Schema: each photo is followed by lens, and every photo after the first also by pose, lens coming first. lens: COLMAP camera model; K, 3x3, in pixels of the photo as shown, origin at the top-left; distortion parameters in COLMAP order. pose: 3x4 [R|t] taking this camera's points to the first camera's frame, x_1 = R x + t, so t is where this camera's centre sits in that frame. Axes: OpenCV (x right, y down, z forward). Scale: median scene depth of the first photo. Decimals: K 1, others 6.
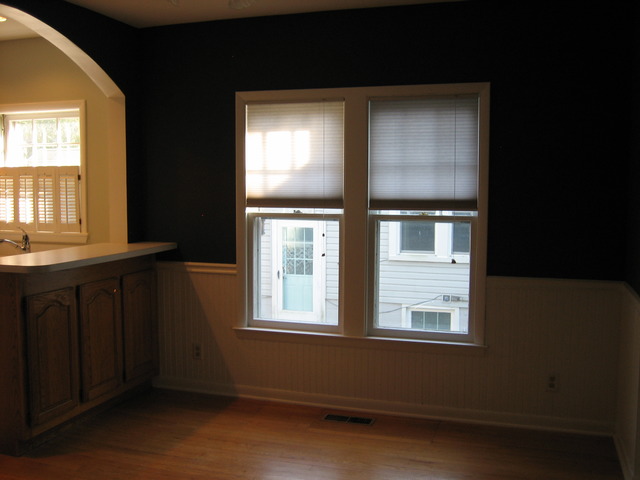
lens RADIAL K [[667.6, 0, 320.0], [0, 667.6, 240.0], [0, 0, 1]] dist [-0.140011, 0.189895]
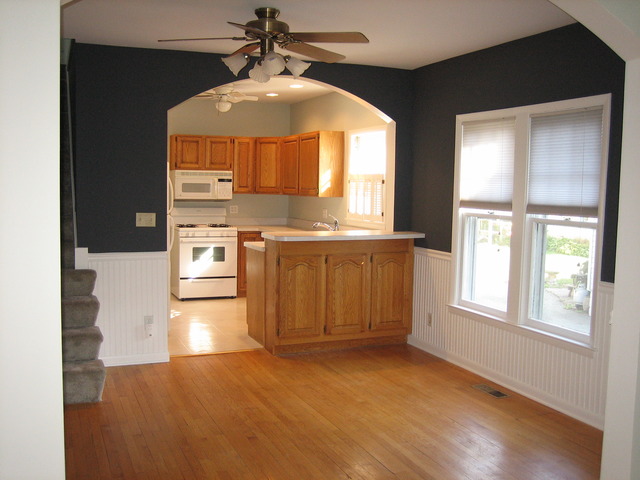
lens RADIAL K [[667.6, 0, 320.0], [0, 667.6, 240.0], [0, 0, 1]] dist [-0.140011, 0.189895]
pose [[0.654090, 0.071213, -0.753057, 0.658450], [-0.075491, 0.996734, 0.028686, -0.005282], [0.752640, 0.038086, 0.657330, -0.004295]]
